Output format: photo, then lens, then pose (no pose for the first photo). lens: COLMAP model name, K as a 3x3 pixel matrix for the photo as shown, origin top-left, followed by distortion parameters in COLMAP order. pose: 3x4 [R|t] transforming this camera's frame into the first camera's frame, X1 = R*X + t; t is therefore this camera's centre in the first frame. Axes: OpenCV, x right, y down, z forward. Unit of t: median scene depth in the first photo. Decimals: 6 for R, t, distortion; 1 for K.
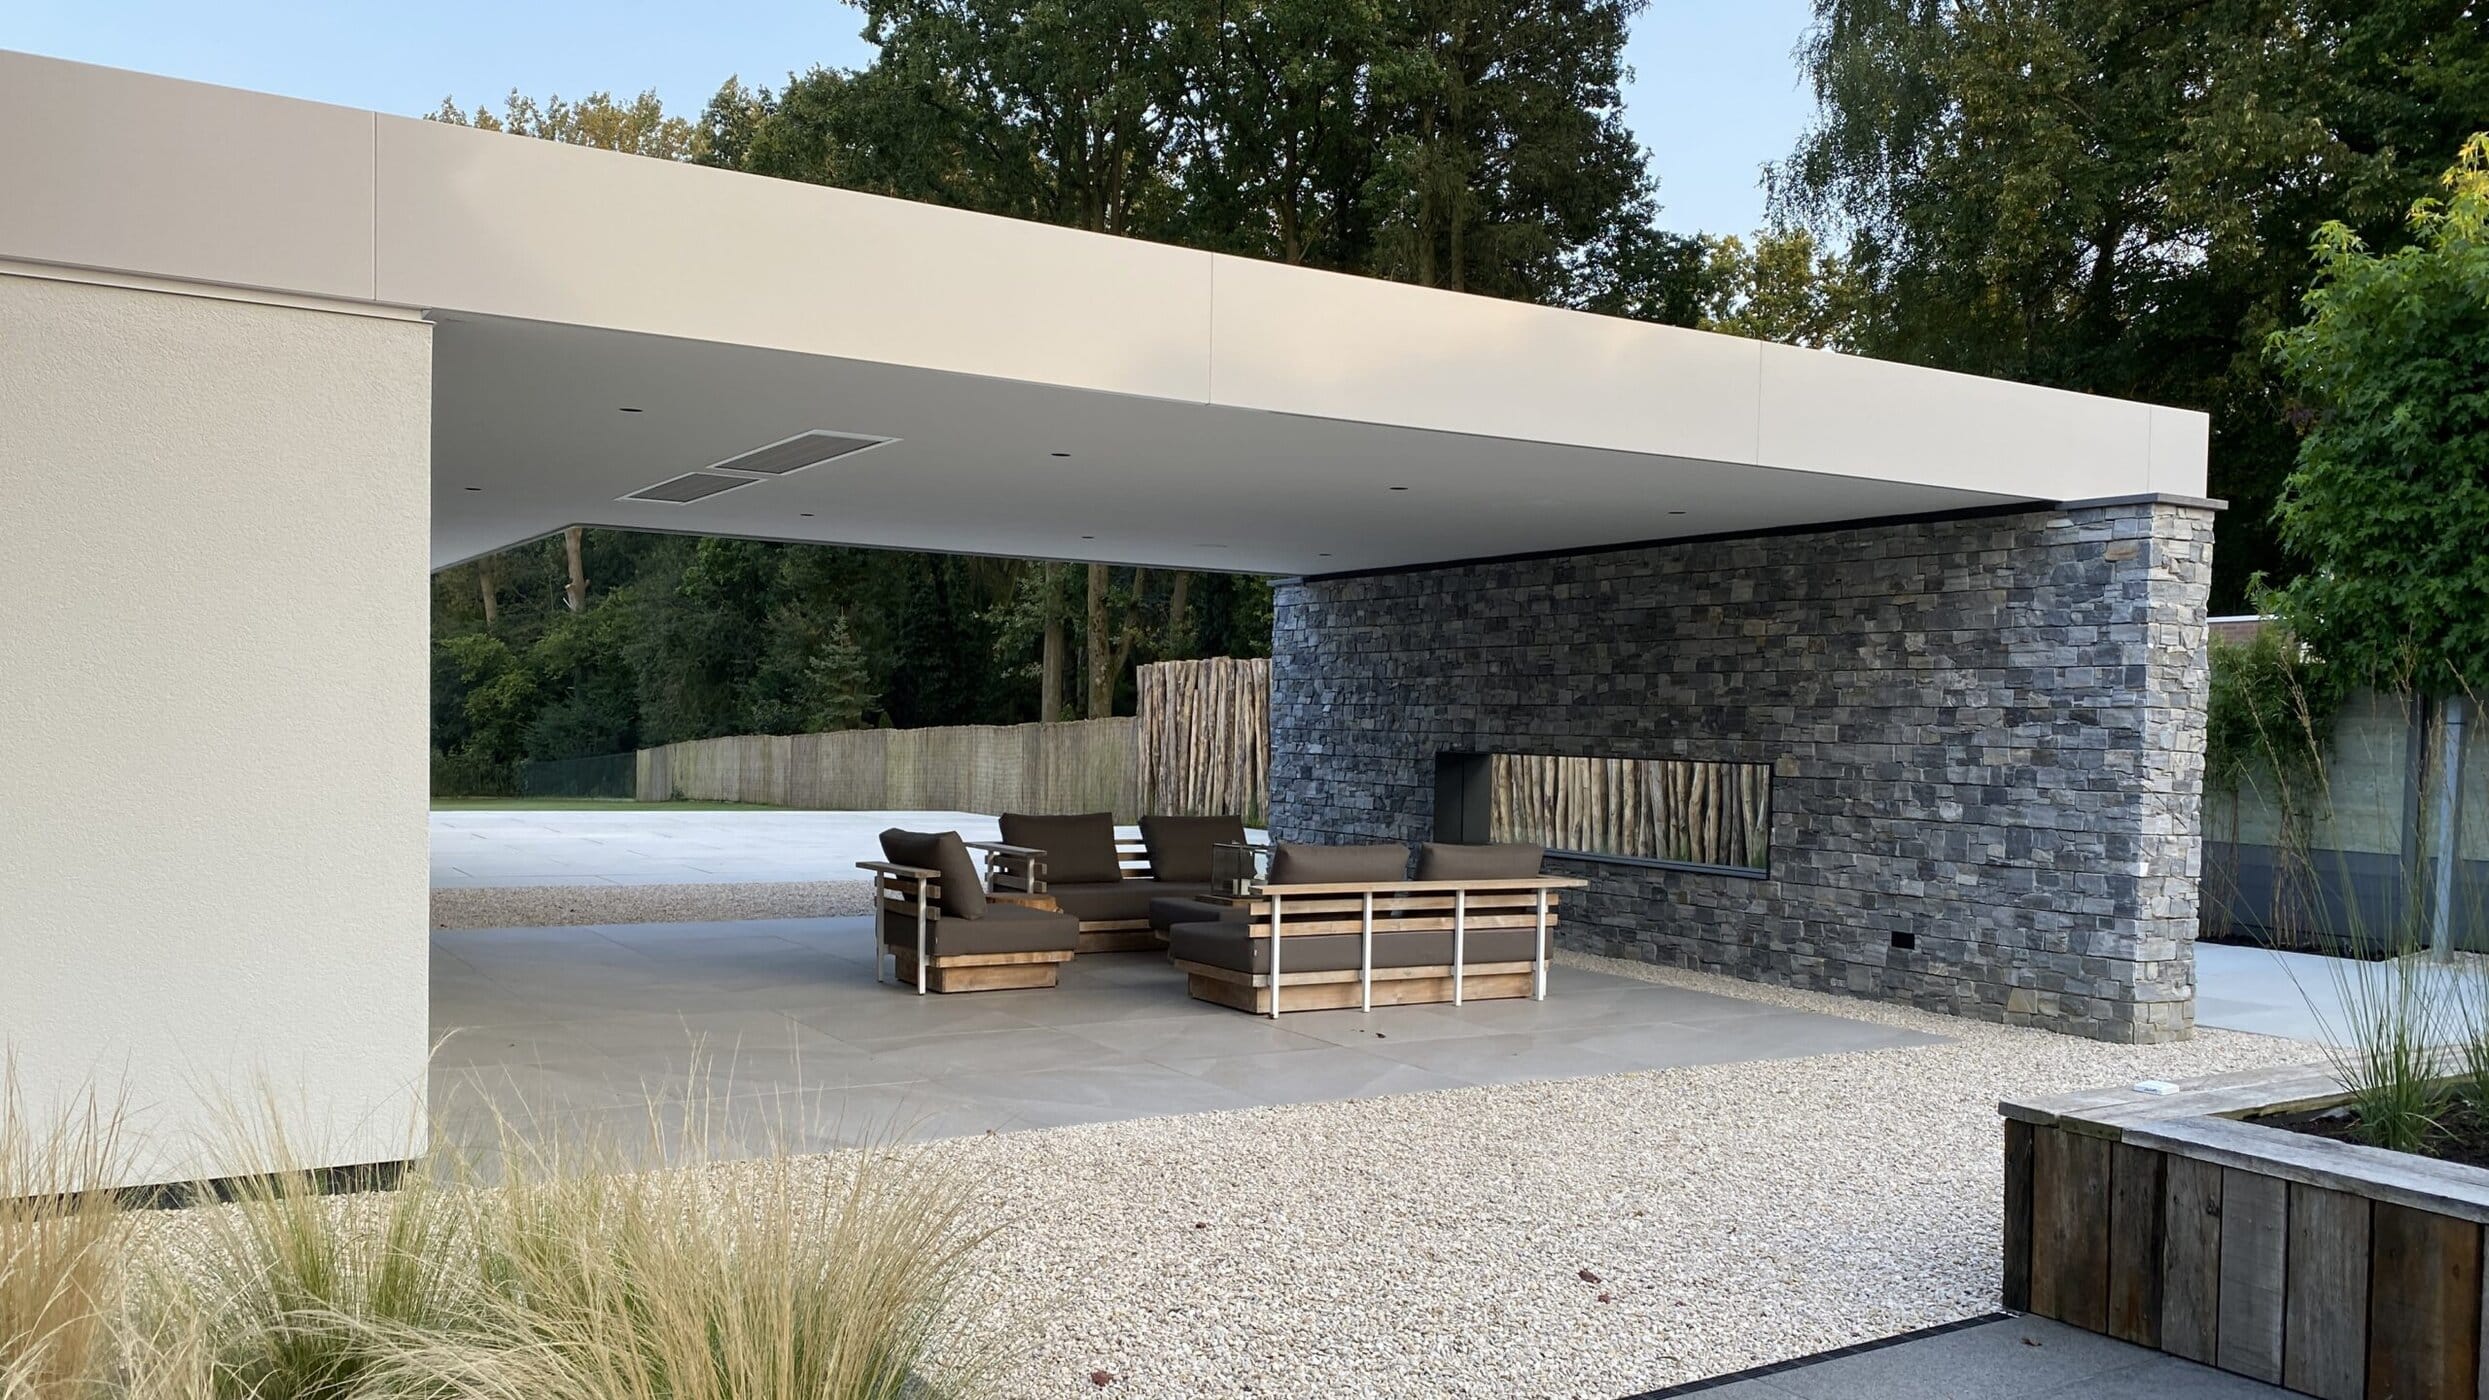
lens RADIAL K [[1927.6, 0, 1231.9], [0, 1927.6, 807.8], [0, 0, 1]] dist [0.017281, -0.002732]
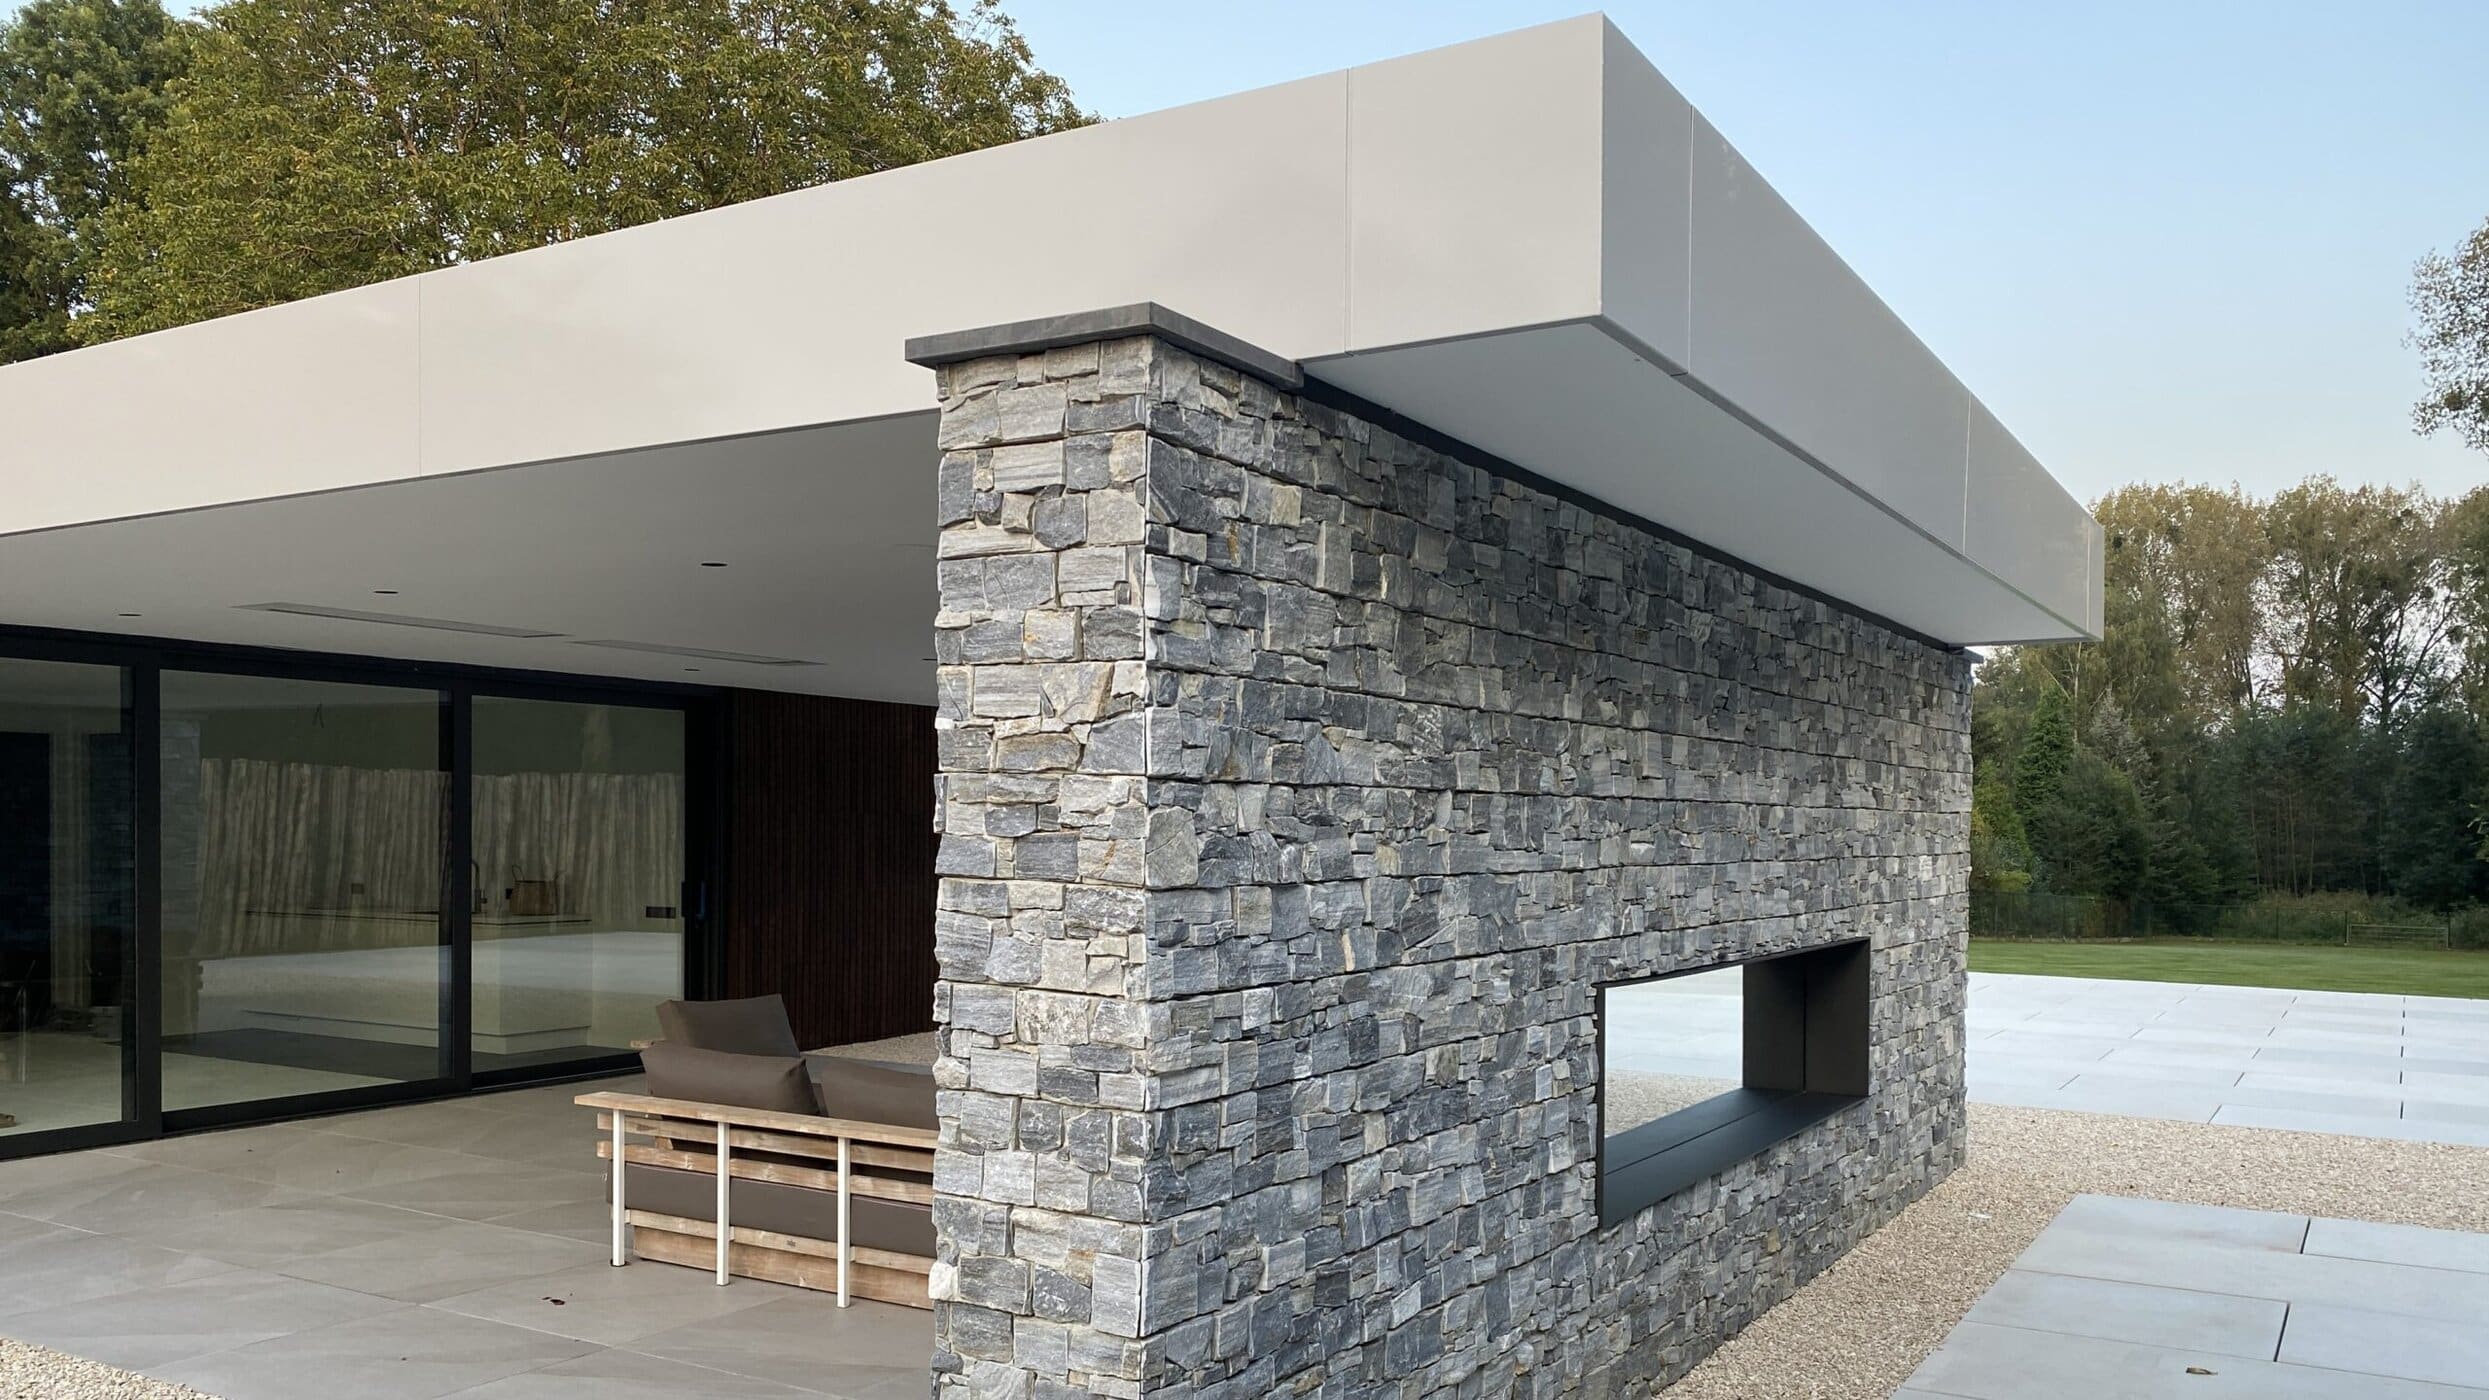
lens RADIAL K [[1928.5, 0, 1246.4], [0, 1928.5, 888.4], [0, 0, 1]] dist [0.025820, -0.006973]
pose [[0.469850, 0.011401, -0.882673, 0.813095], [-0.039975, 0.999166, -0.008373, -0.046076], [0.881841, 0.039219, 0.469914, 0.823614]]
